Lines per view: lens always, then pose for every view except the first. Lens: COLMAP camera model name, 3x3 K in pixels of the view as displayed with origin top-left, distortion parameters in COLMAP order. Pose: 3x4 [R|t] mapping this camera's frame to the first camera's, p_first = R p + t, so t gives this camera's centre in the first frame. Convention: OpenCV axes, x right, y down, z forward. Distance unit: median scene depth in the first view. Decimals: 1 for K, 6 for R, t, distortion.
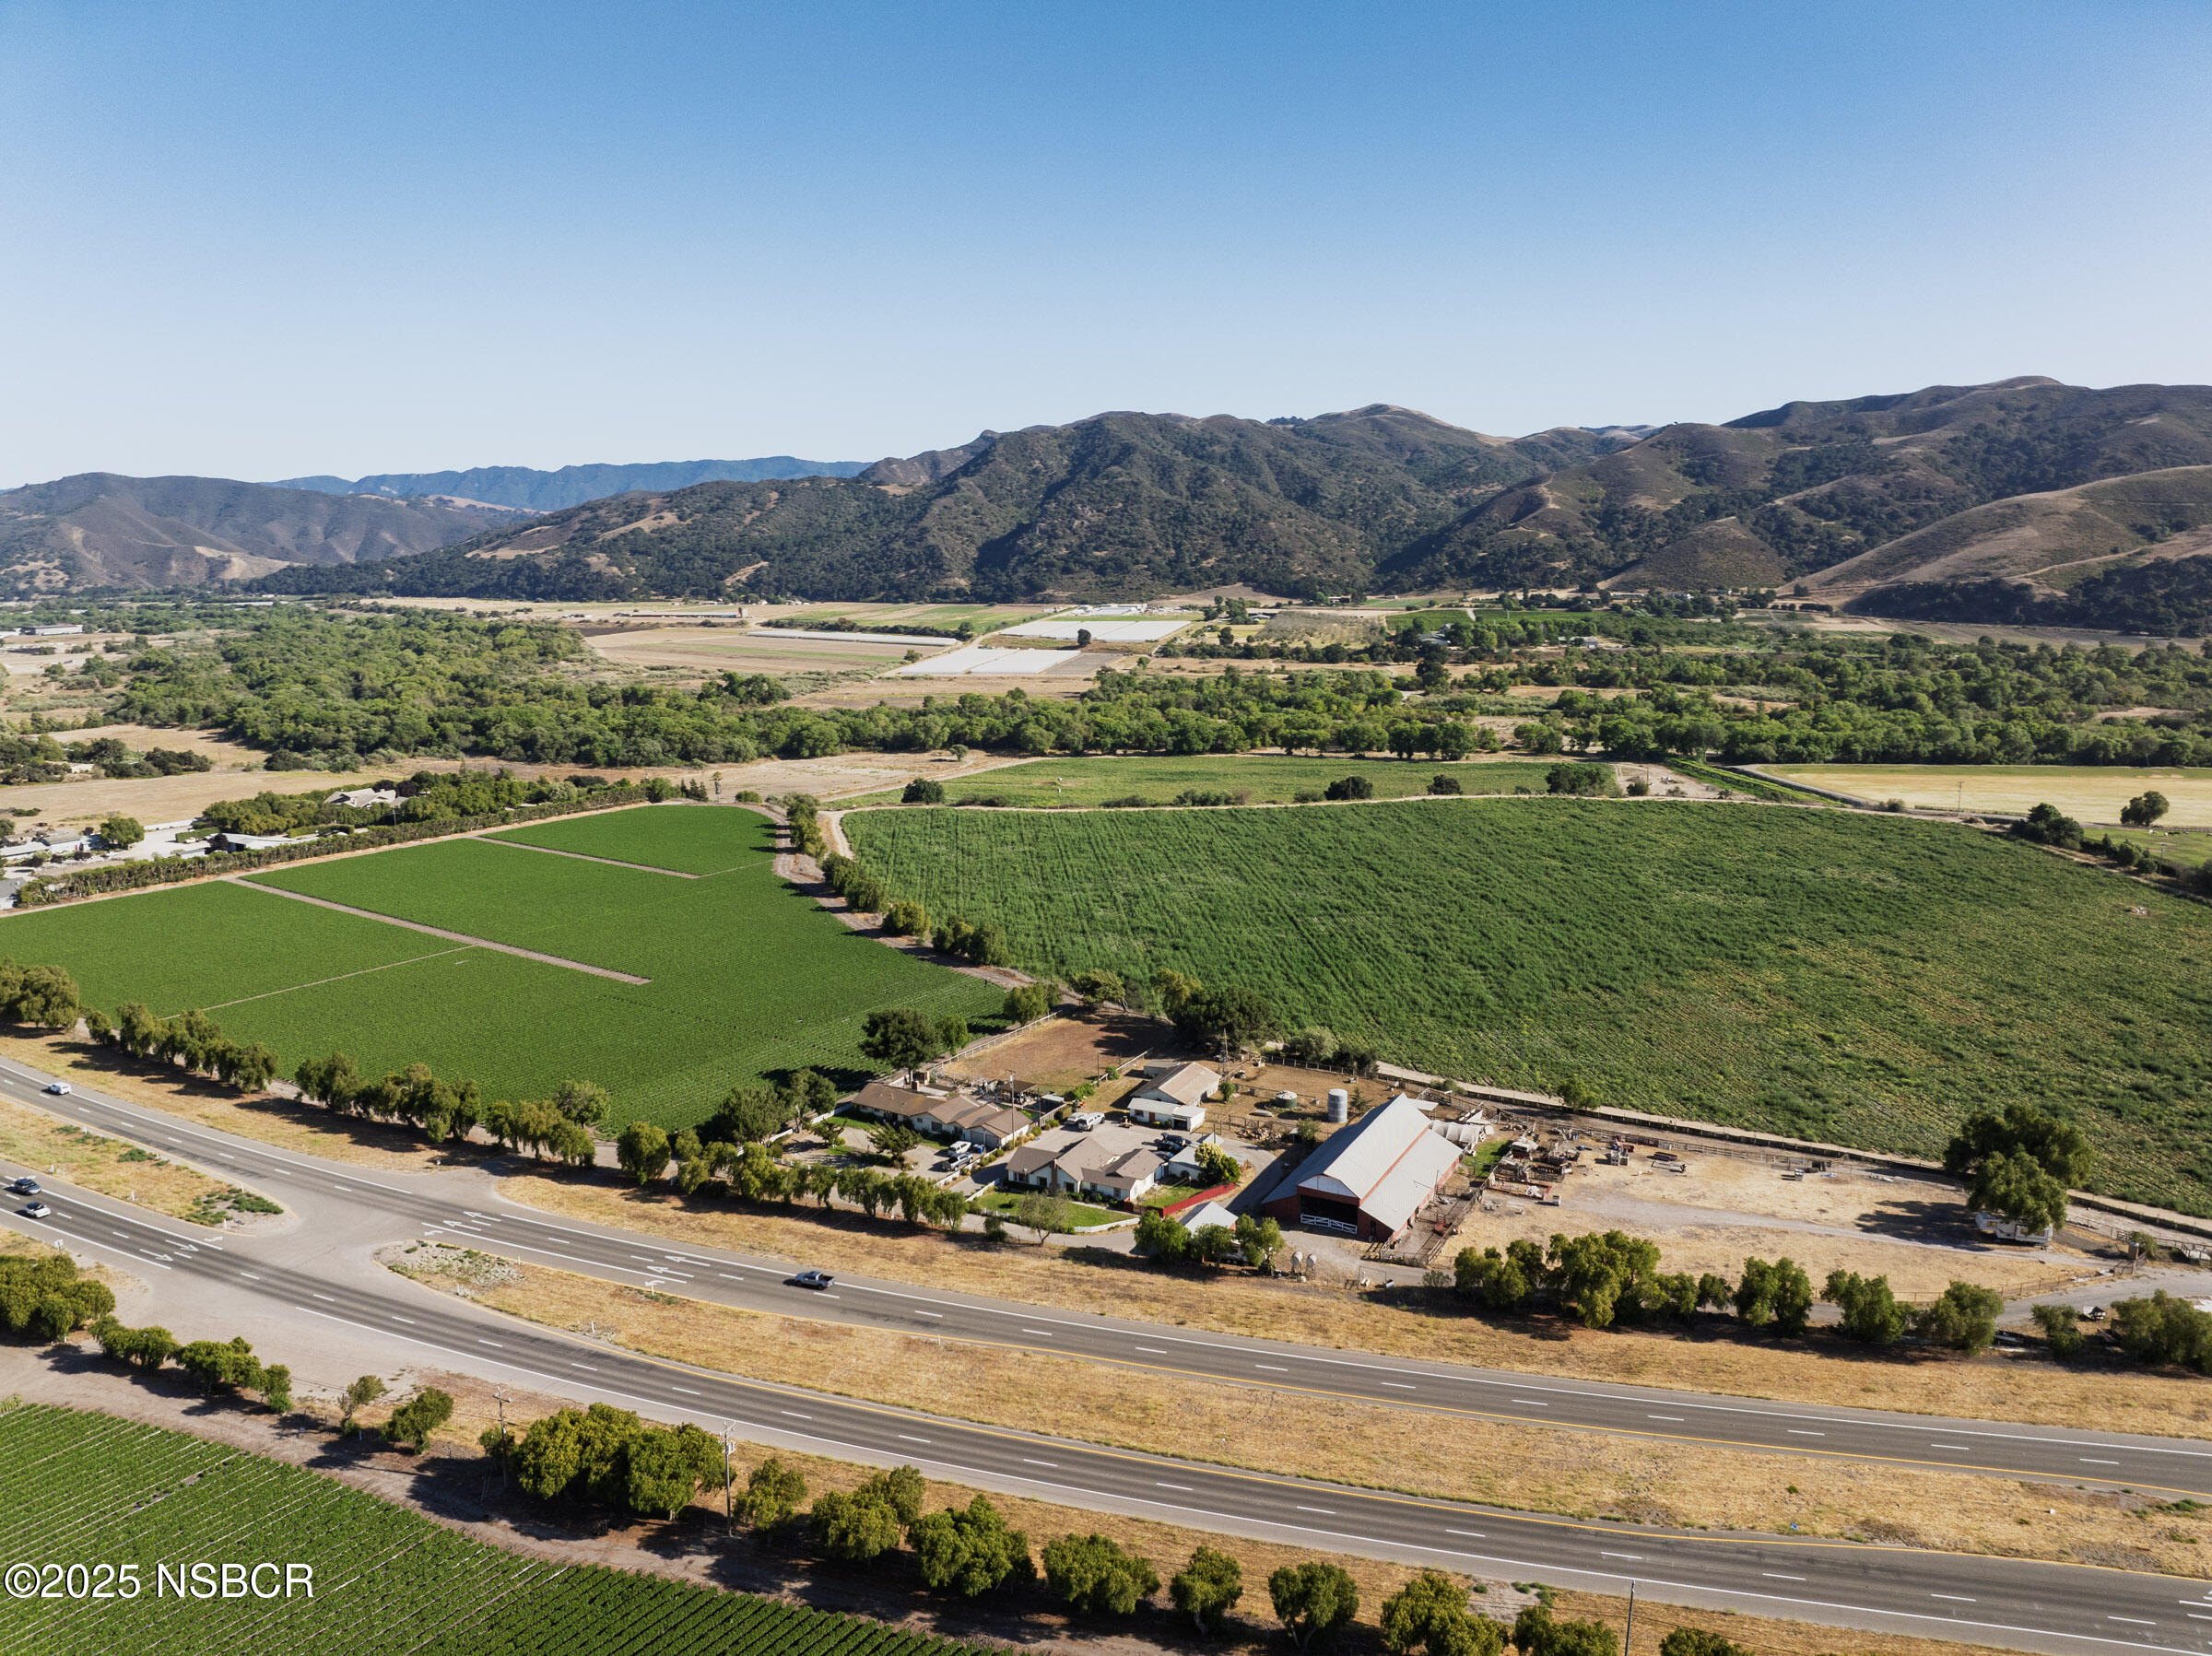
lens RADIAL K [[1557.7, 0, 1116.2], [0, 1557.7, 830.6], [0, 0, 1]] dist [-0.032542, -0.010530]
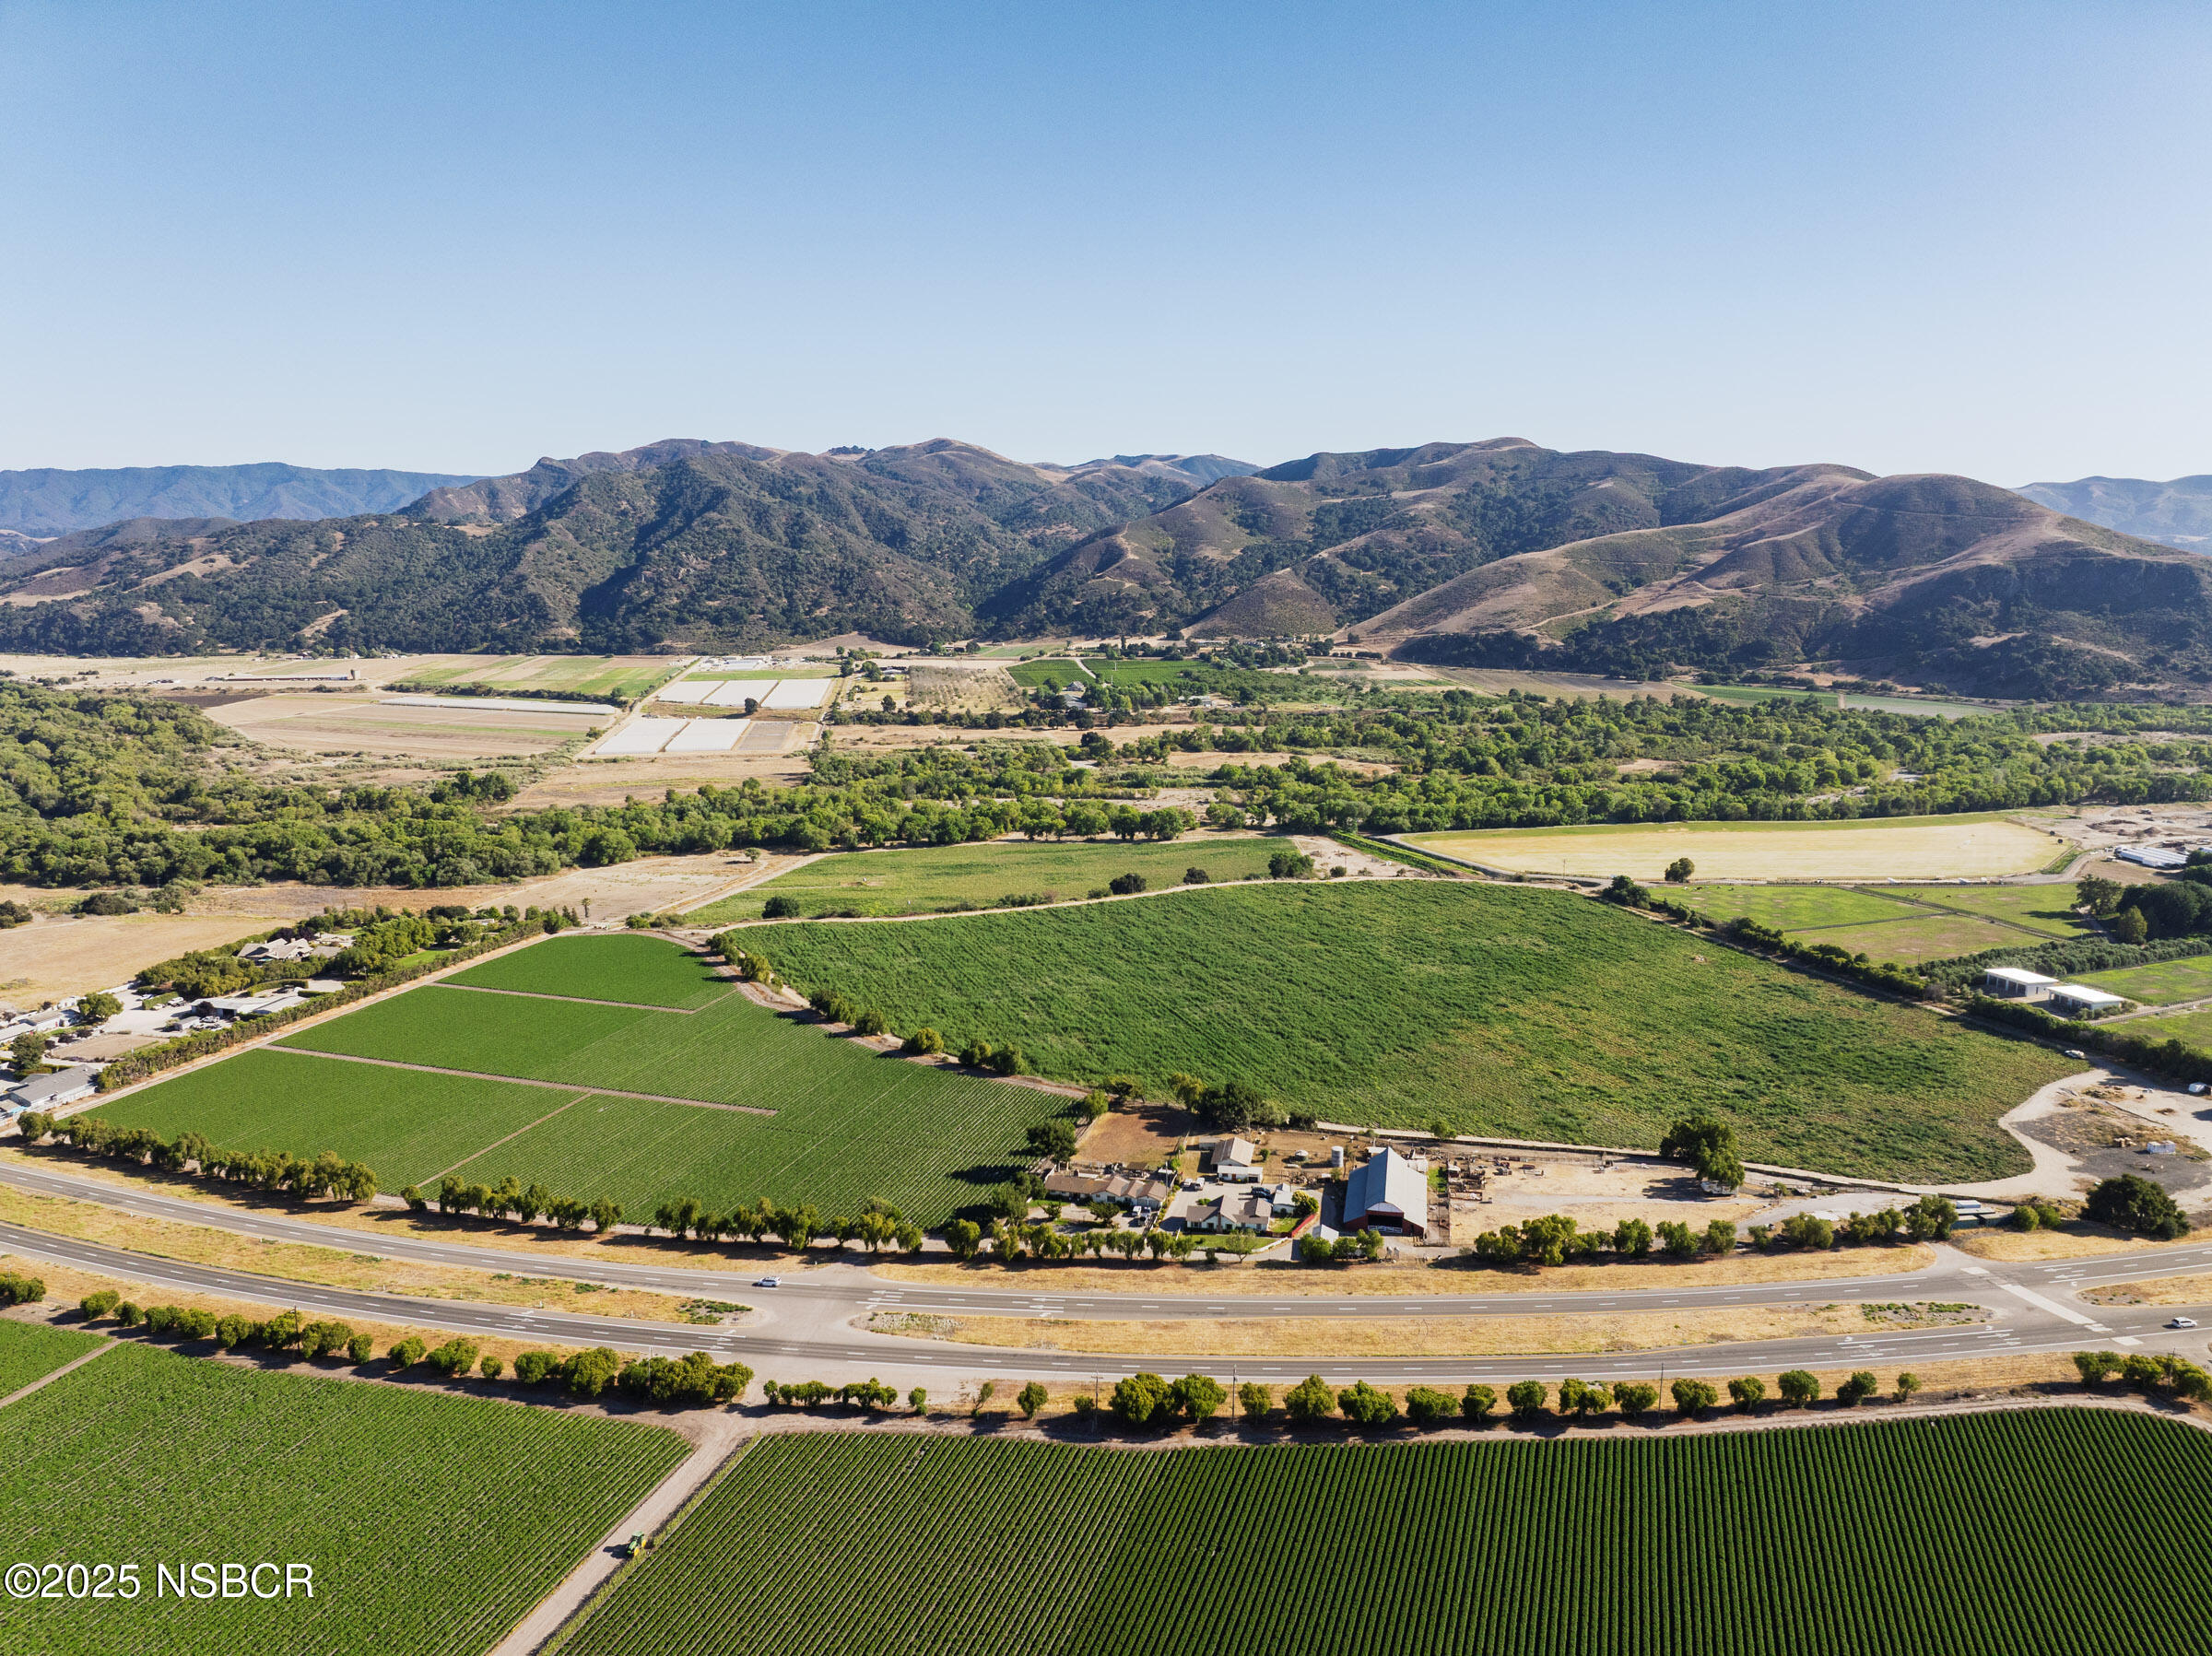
lens RADIAL K [[1557.7, 0, 1116.8], [0, 1557.7, 830.9], [0, 0, 1]] dist [-0.032542, -0.010530]
pose [[0.955890, -0.049871, 0.289460, -0.076067], [0.050320, 0.998716, 0.005897, -0.026553], [-0.289382, 0.008928, 0.957172, -0.071406]]
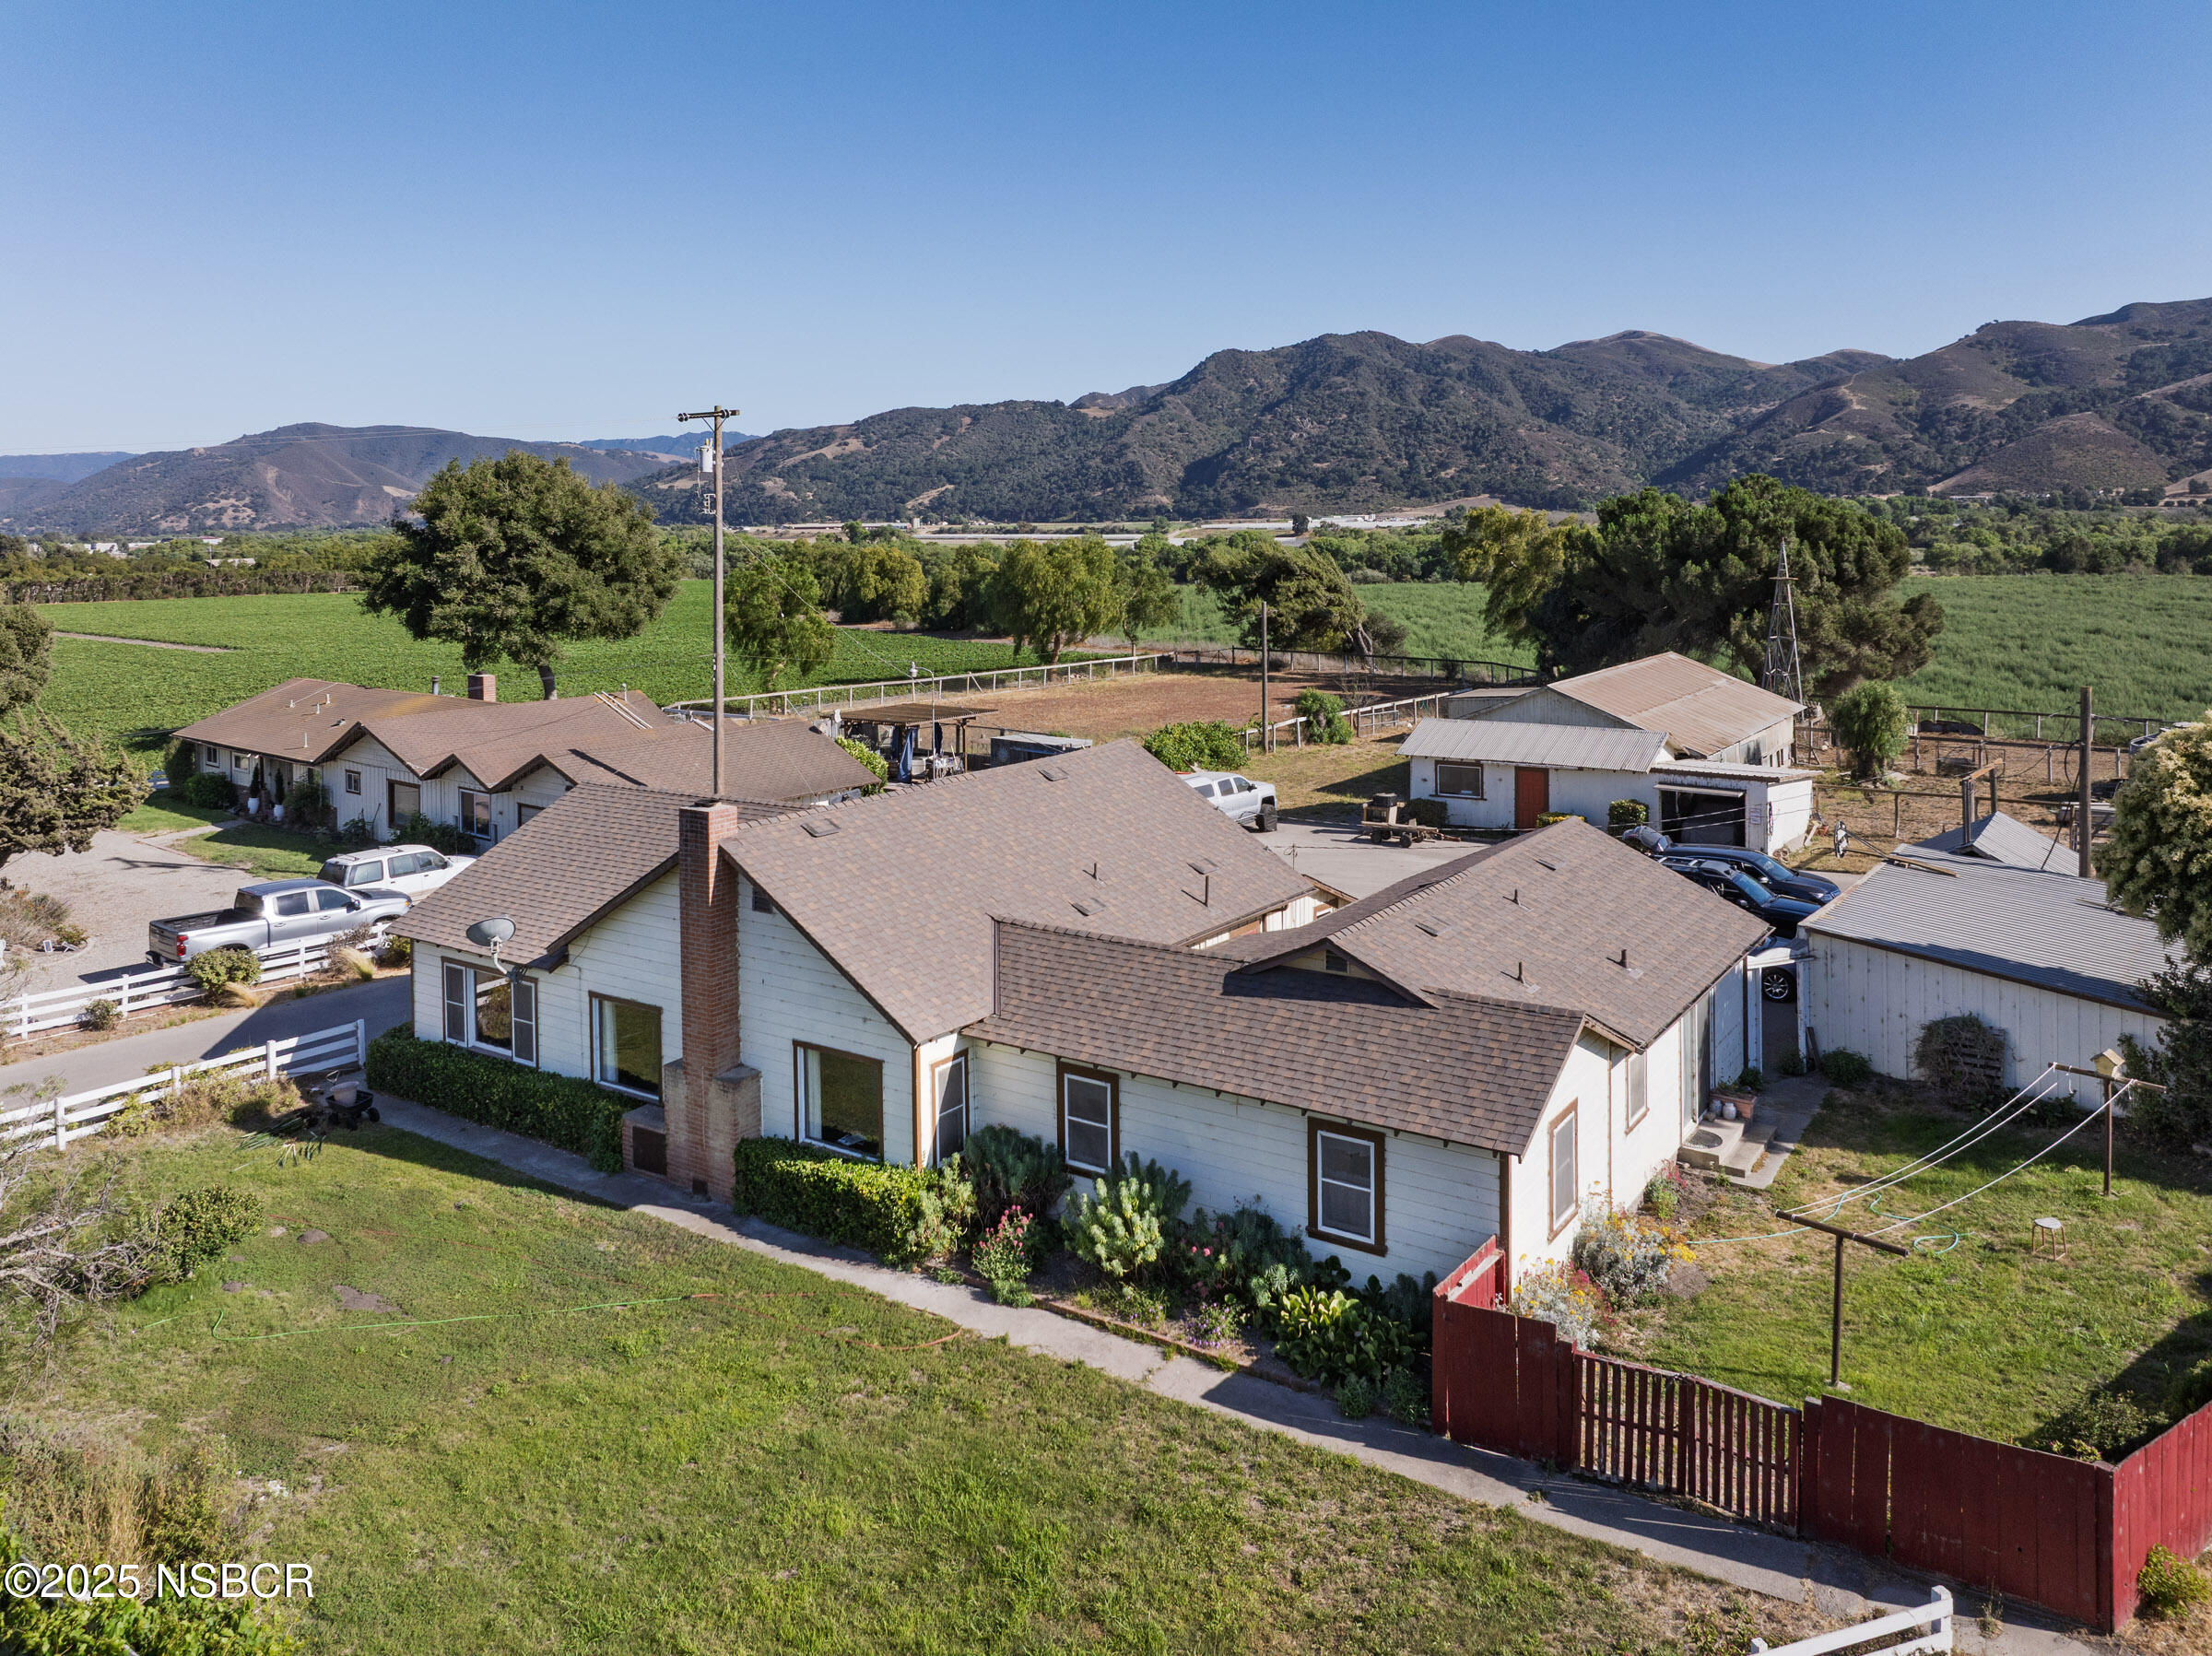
lens RADIAL K [[1643.8, 0, 1116.5], [0, 1643.8, 571.8], [0, 0, 1]] dist [-0.041341, 0.004342]
pose [[0.990905, 0.002478, -0.134537, 0.000007], [-0.022625, 0.988664, -0.148428, 0.026457], [0.132644, 0.150122, 0.979729, 0.112312]]
